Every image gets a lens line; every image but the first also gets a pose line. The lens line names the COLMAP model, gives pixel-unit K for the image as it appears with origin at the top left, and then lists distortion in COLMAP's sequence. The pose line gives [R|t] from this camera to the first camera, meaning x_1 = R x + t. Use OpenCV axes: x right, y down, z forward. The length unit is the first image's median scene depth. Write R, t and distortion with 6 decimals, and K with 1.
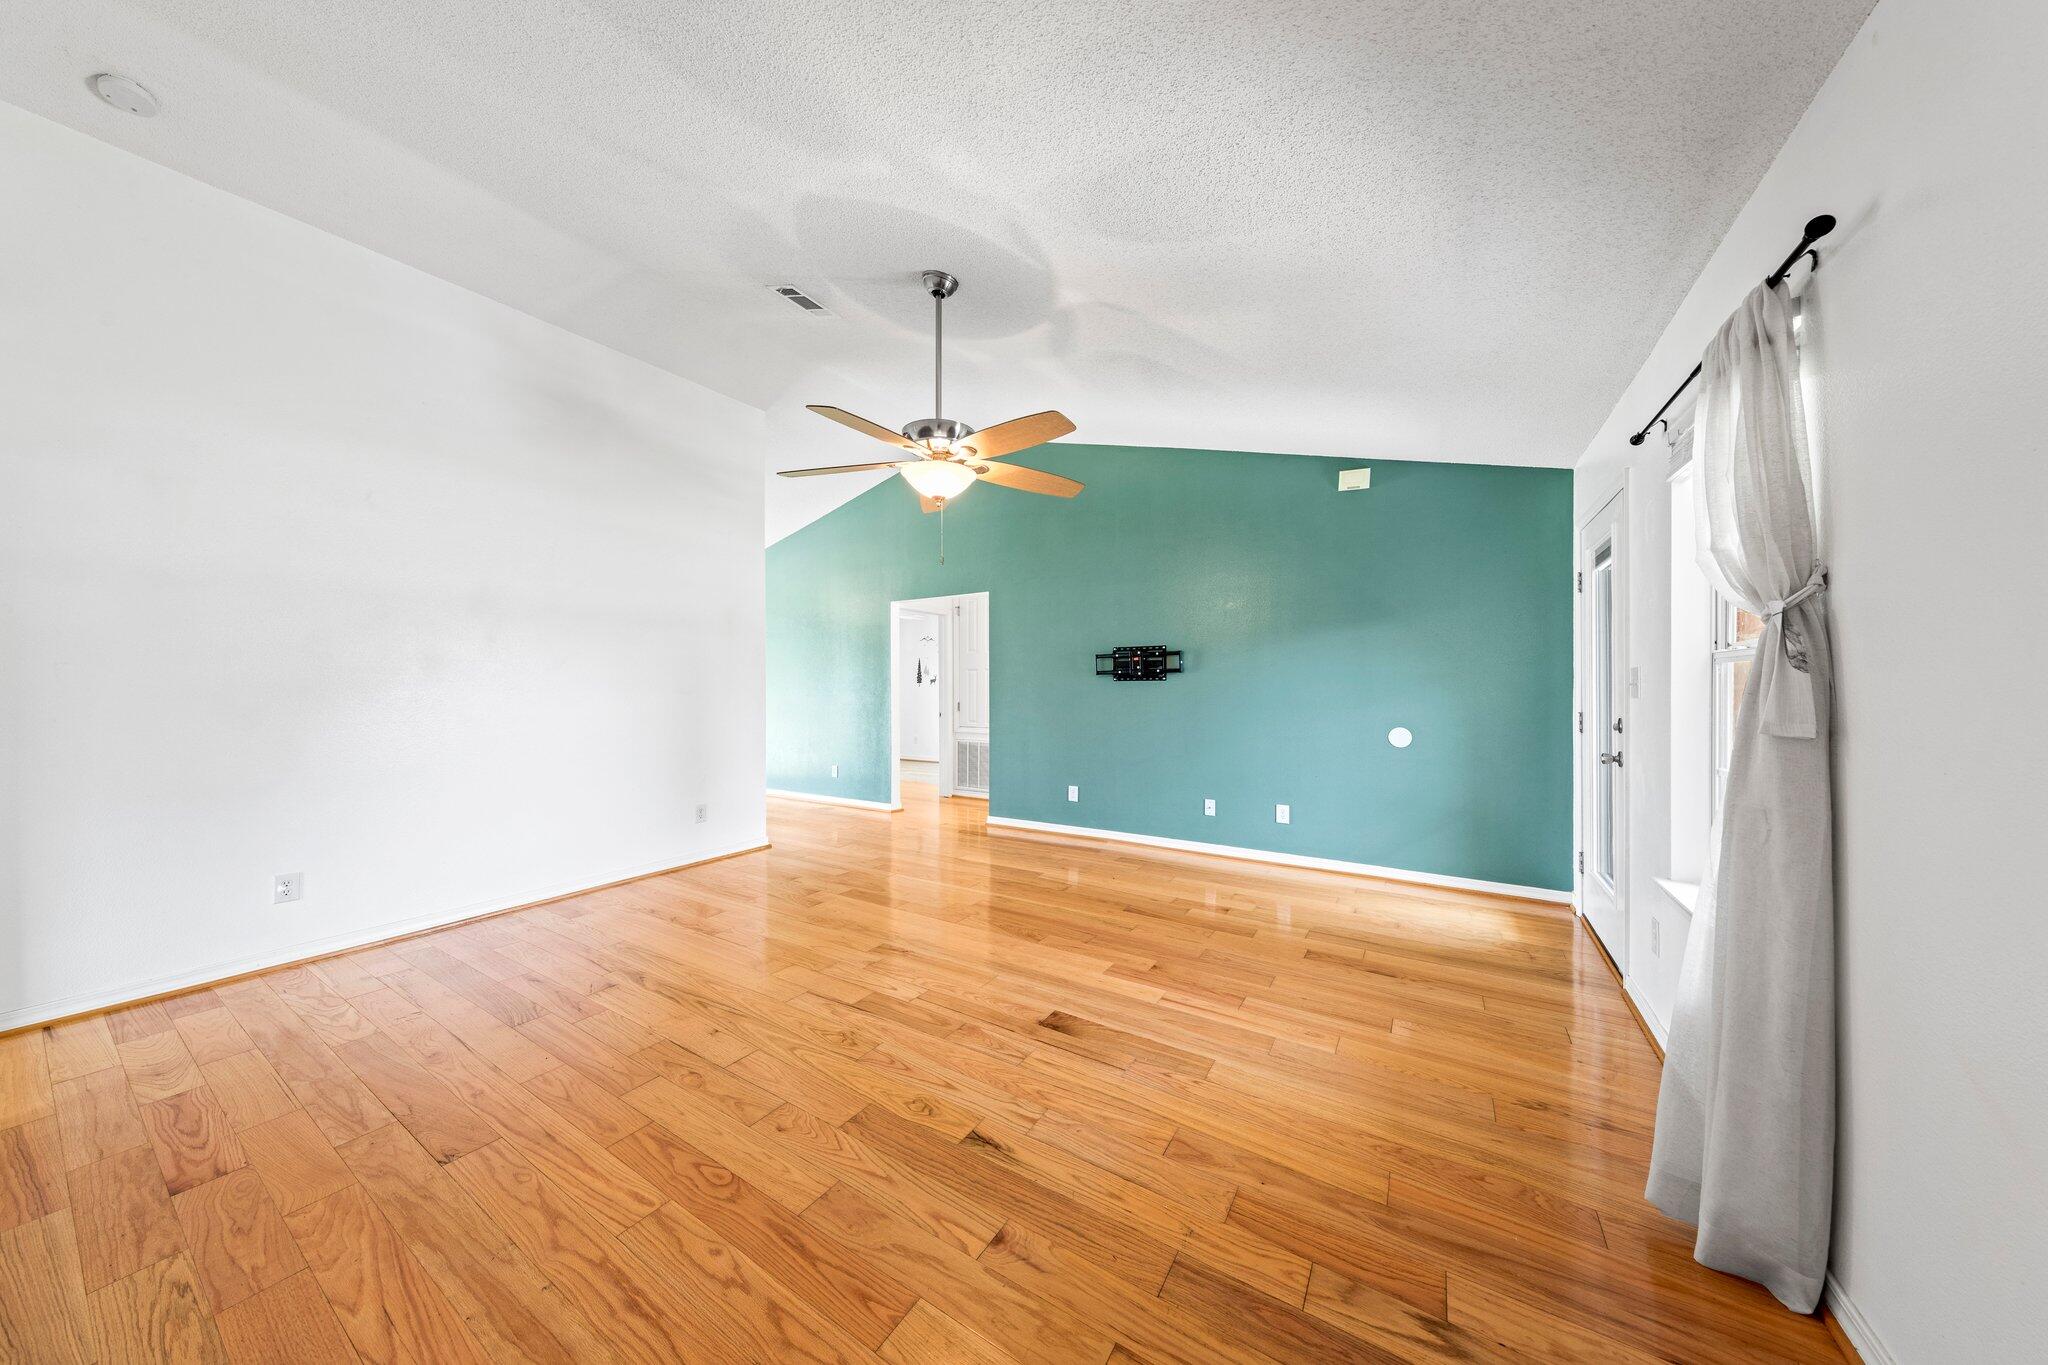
lens RADIAL K [[638.3, 0, 1017.3], [0, 638.3, 684.5], [0, 0, 1]] dist [0.000291, -0.000049]
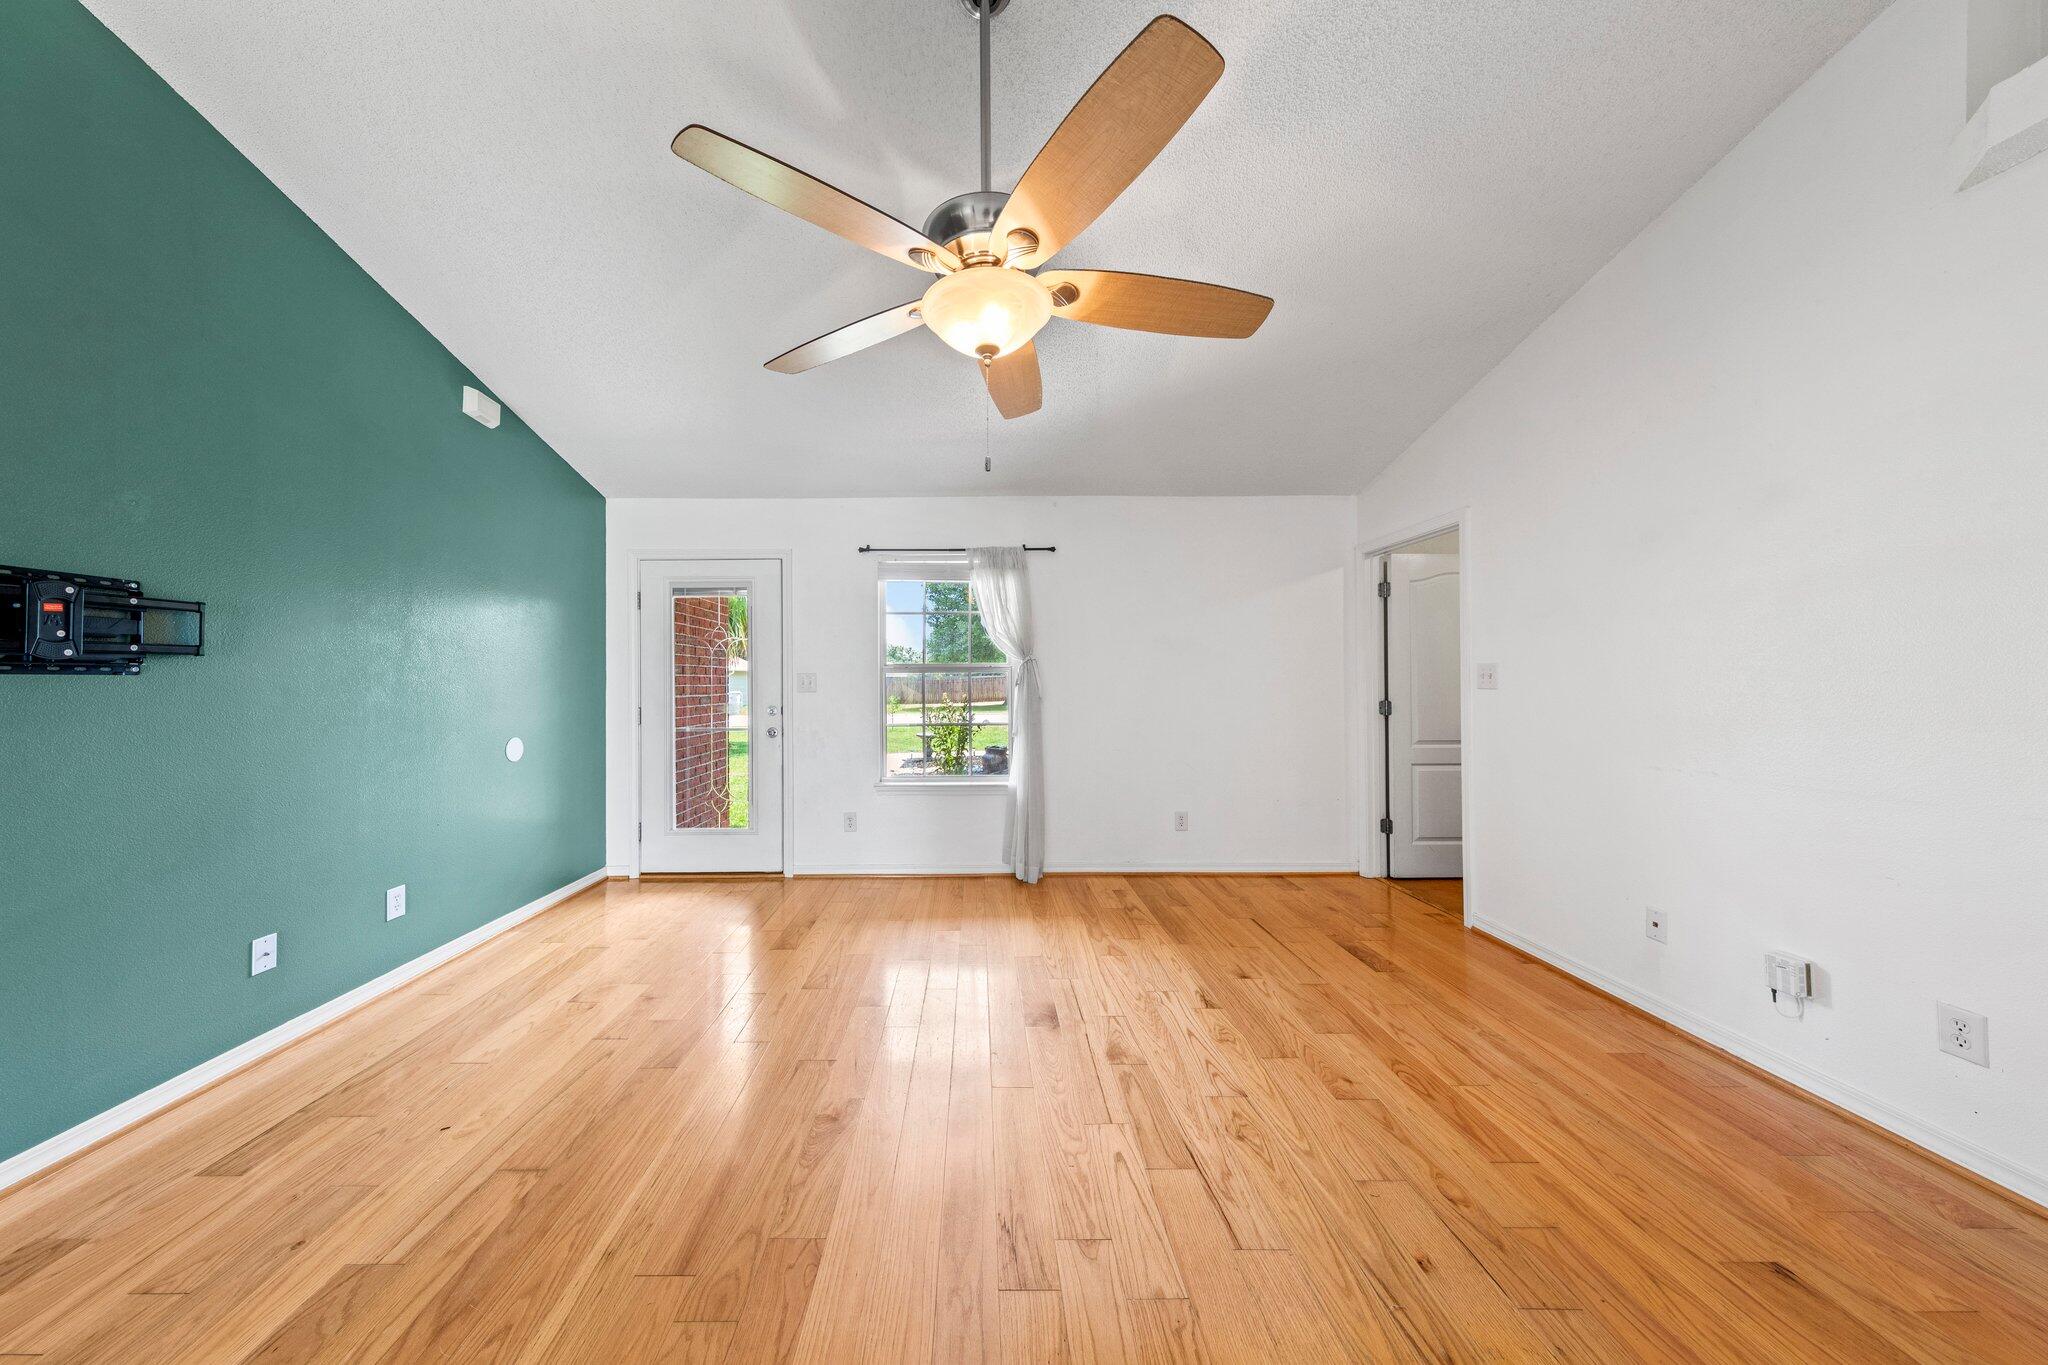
lens RADIAL K [[650.4, 0, 990.4], [0, 650.4, 676.5], [0, 0, 1]] dist [0.001232, -0.000095]
pose [[-0.546991, 0.013911, 0.837023, -0.761162], [0.007365, 0.999903, -0.011806, 0.006224], [-0.837106, -0.000293, -0.547040, 1.655498]]
